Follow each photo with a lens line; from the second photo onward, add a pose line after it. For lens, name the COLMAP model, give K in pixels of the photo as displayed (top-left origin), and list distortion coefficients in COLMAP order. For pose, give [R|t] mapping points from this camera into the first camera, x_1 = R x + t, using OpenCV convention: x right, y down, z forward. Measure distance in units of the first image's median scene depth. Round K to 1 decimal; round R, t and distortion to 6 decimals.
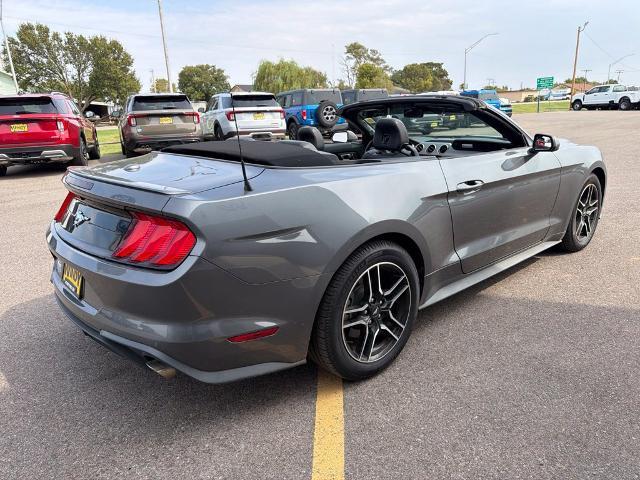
lens RADIAL K [[466.9, 0, 329.8], [0, 466.9, 242.2], [0, 0, 1]] dist [0.004652, -0.012285]
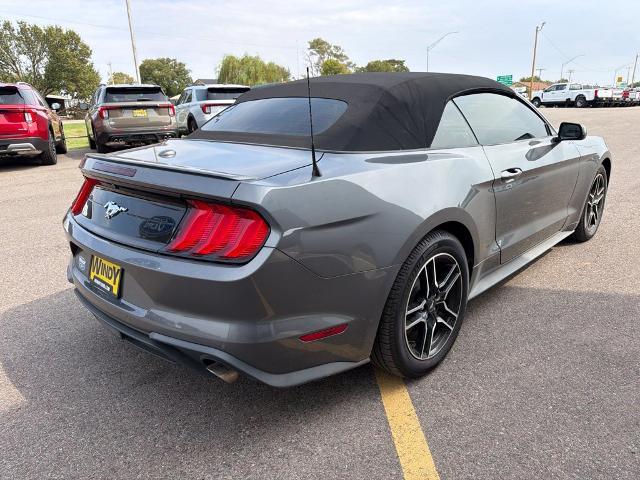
lens RADIAL K [[466.9, 0, 329.8], [0, 466.9, 242.2], [0, 0, 1]] dist [0.004652, -0.012285]
pose [[0.997142, -0.014436, 0.074155, -0.038590], [0.013873, 0.999871, 0.008103, 0.002222], [-0.074263, -0.007051, 0.997214, 0.014639]]
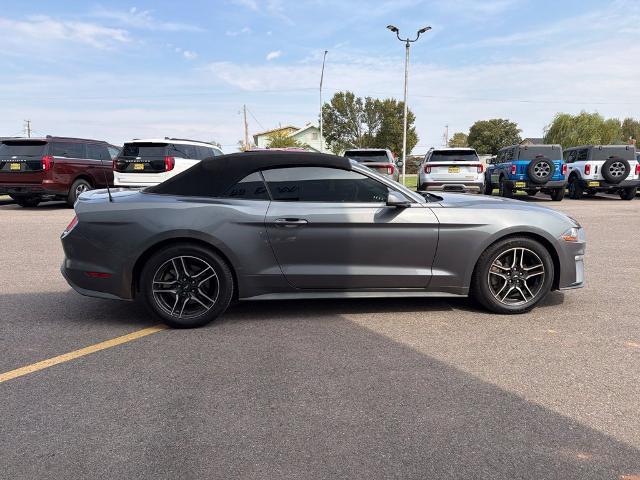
lens RADIAL K [[466.9, 0, 329.8], [0, 466.9, 242.2], [0, 0, 1]] dist [0.004652, -0.012285]
pose [[0.822724, 0.119605, -0.555716, 0.278297], [-0.177727, 0.982725, -0.051612, -0.001626], [0.539944, 0.141228, 0.829768, -0.021636]]
